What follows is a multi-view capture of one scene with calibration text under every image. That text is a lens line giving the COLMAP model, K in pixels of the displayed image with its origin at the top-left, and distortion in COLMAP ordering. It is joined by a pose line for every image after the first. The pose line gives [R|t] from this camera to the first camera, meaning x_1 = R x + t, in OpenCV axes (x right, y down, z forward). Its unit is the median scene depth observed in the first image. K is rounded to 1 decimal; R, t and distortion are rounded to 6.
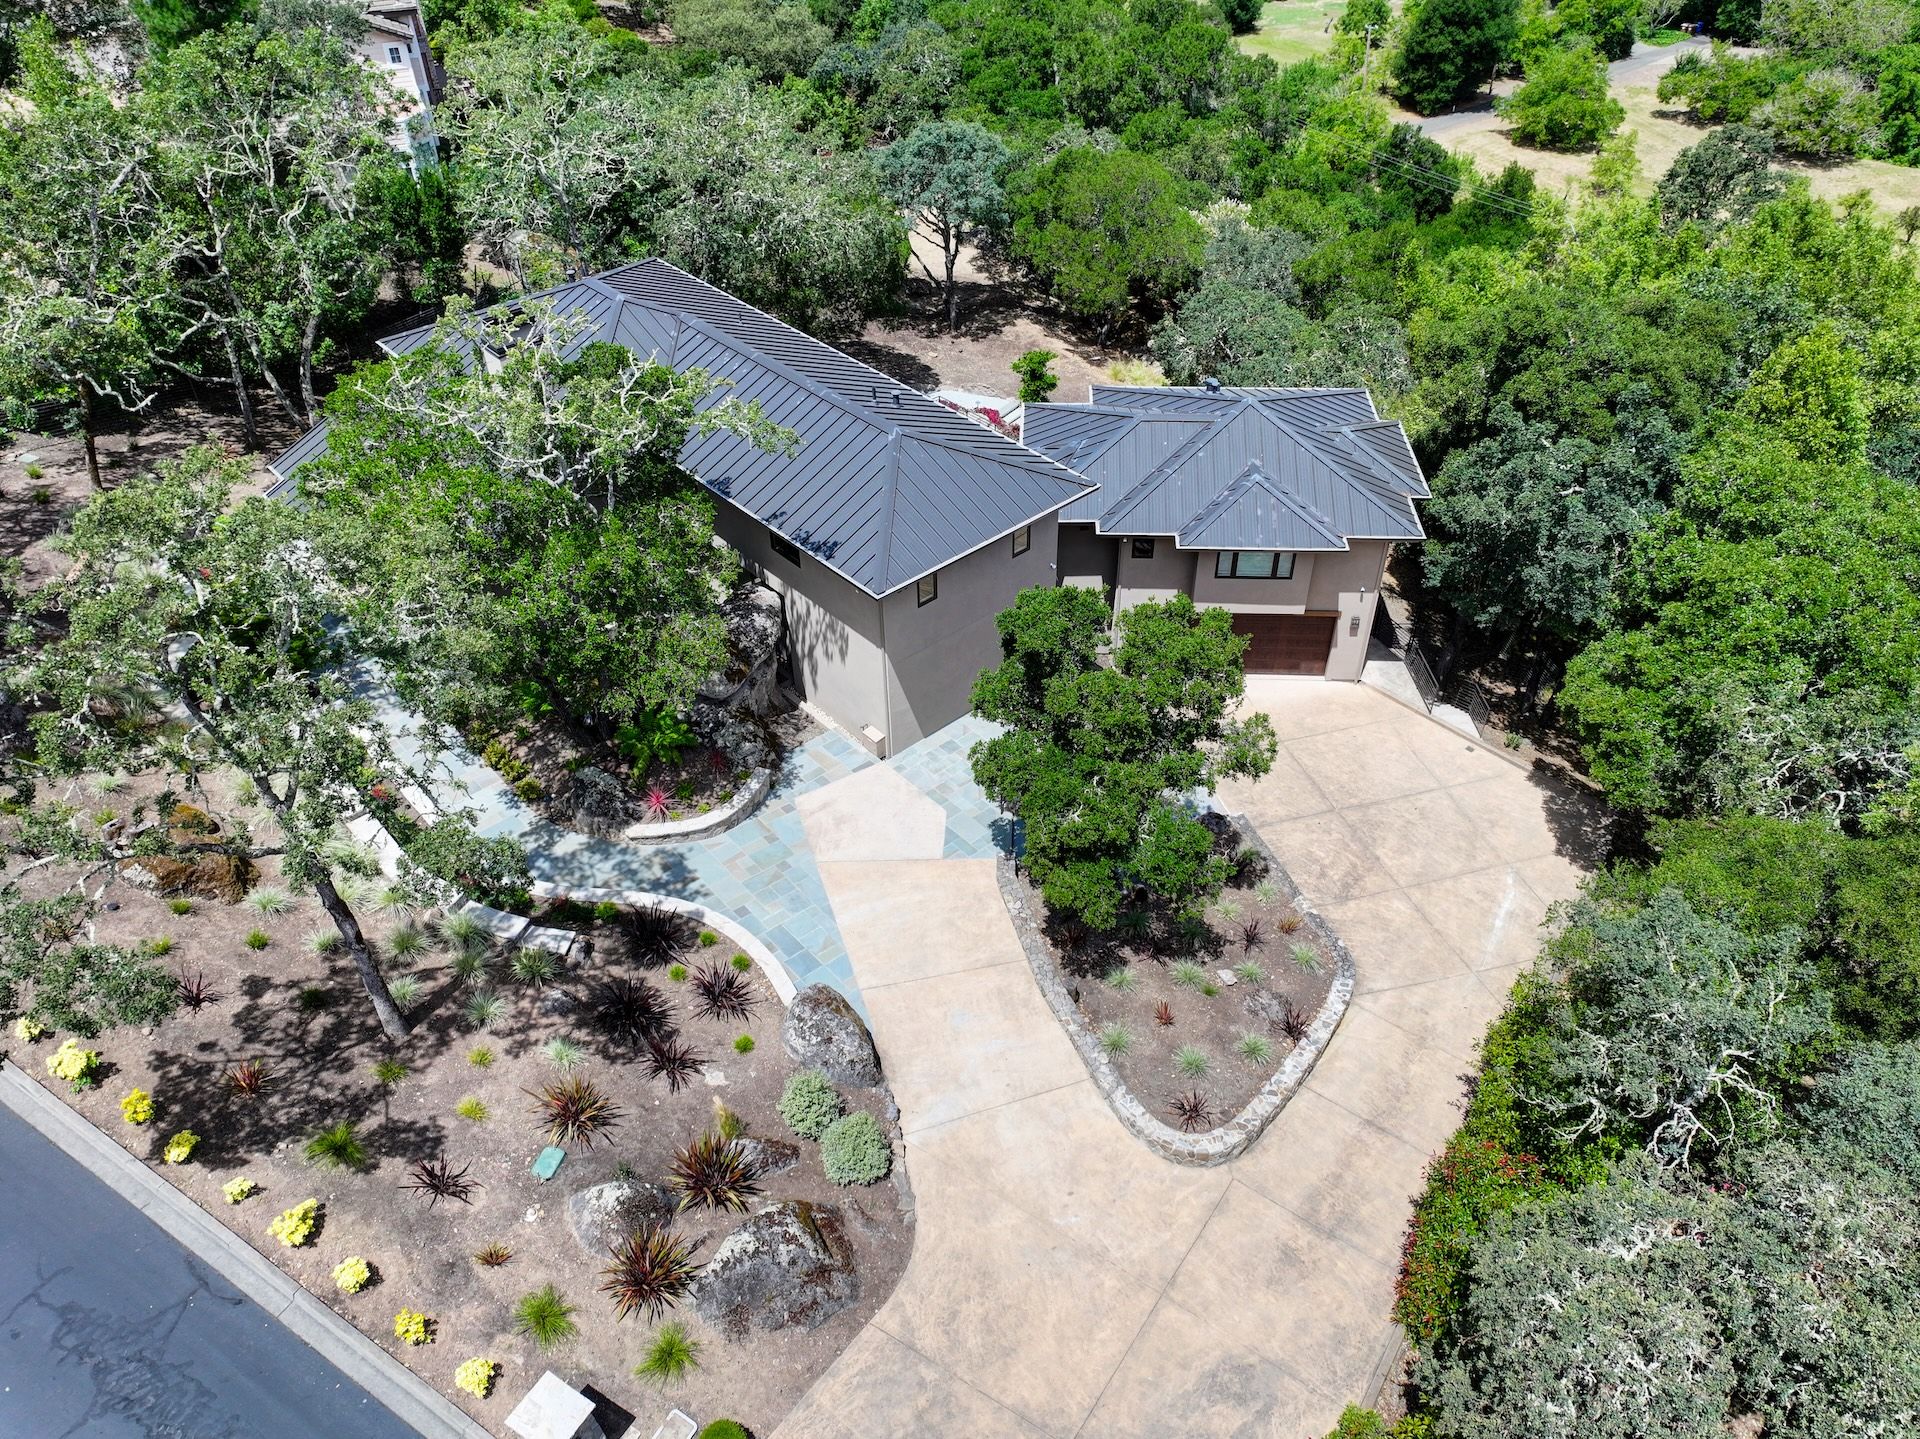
lens RADIAL K [[1338.7, 0, 966.8], [0, 1338.7, 715.6], [0, 0, 1]] dist [0.003291, 0.002339]
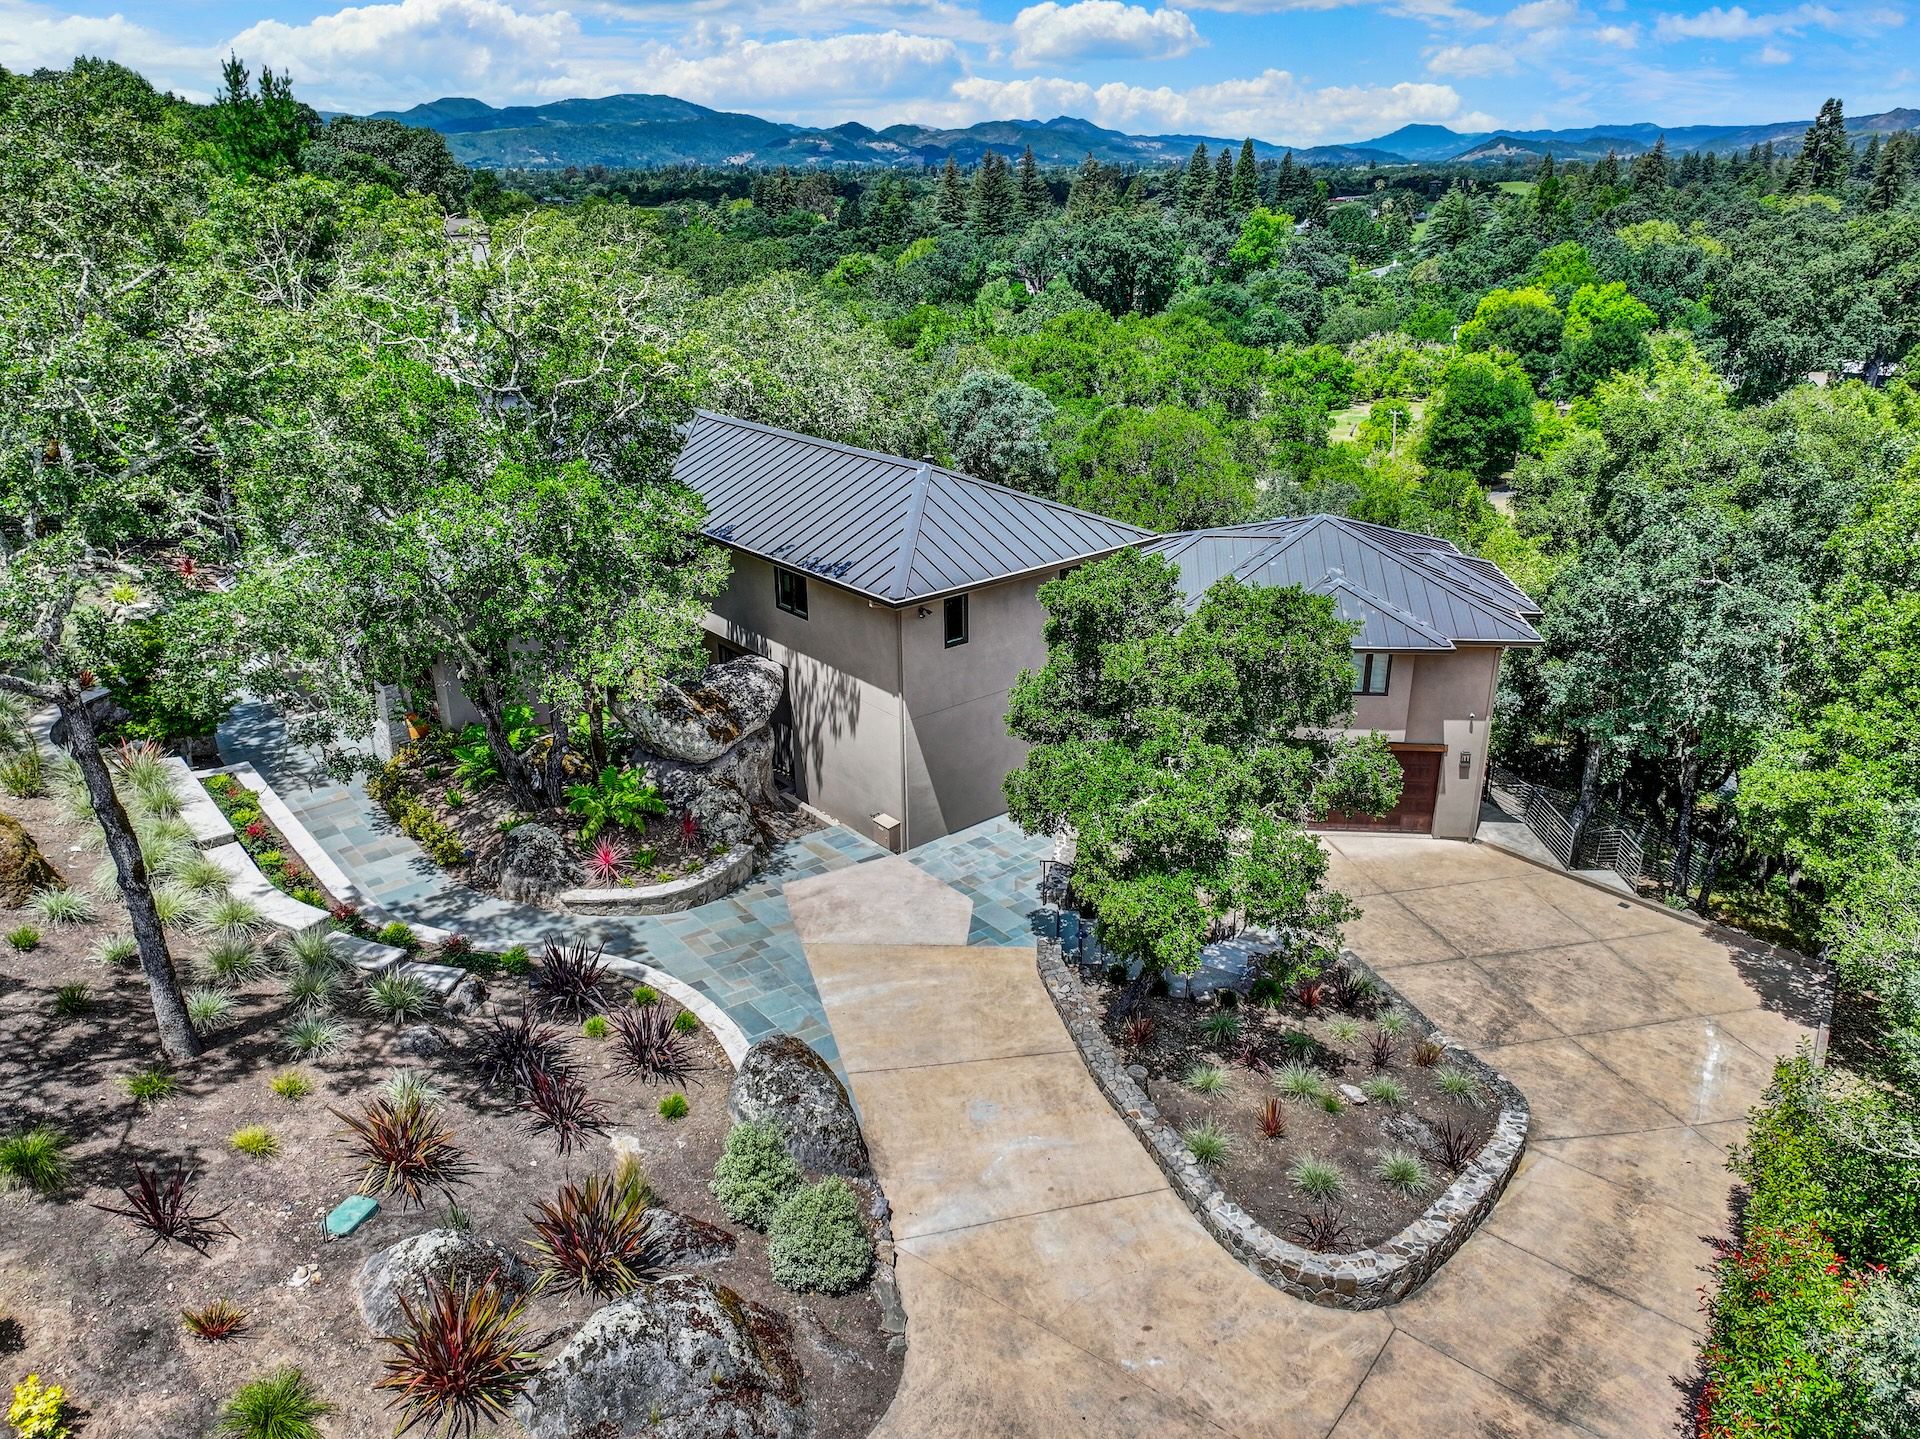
lens RADIAL K [[1344.0, 0, 967.5], [0, 1344.0, 718.7], [0, 0, 1]] dist [-0.007359, 0.025125]
pose [[0.999326, 0.015581, -0.033241, 0.006808], [-0.024940, 0.952576, -0.303276, 0.248280], [0.026939, 0.303901, 0.952323, 0.260322]]
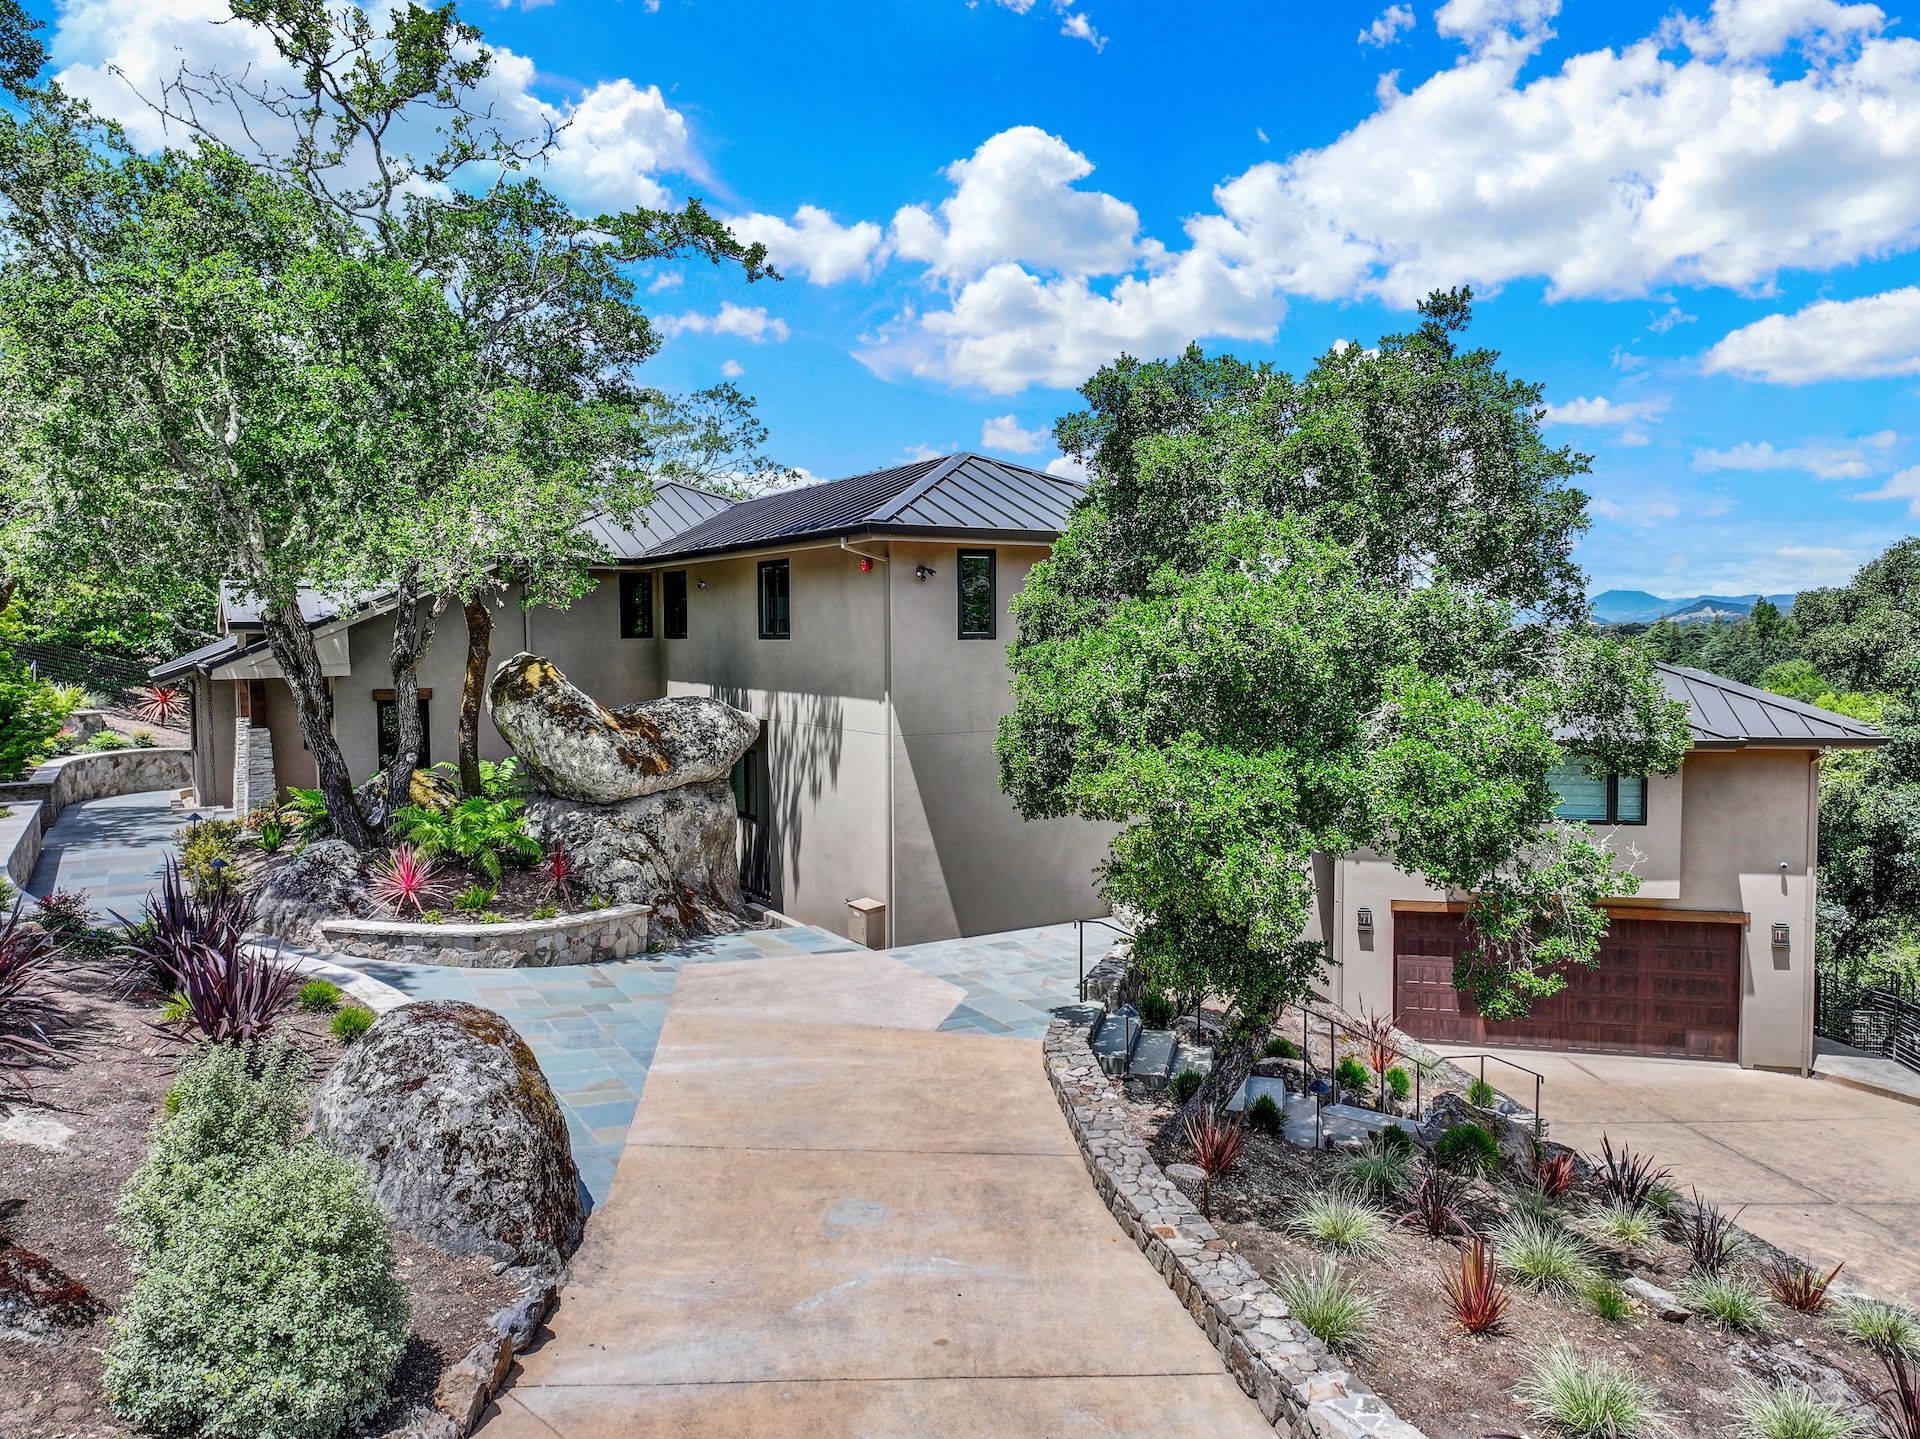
lens RADIAL K [[1347.3, 0, 967.1], [0, 1347.3, 717.8], [0, 0, 1]] dist [0.002636, 0.003254]
pose [[0.982537, 0.016018, -0.185375, 0.087032], [-0.122385, 0.806071, -0.579026, 0.326667], [0.140150, 0.591602, 0.793955, 0.658979]]
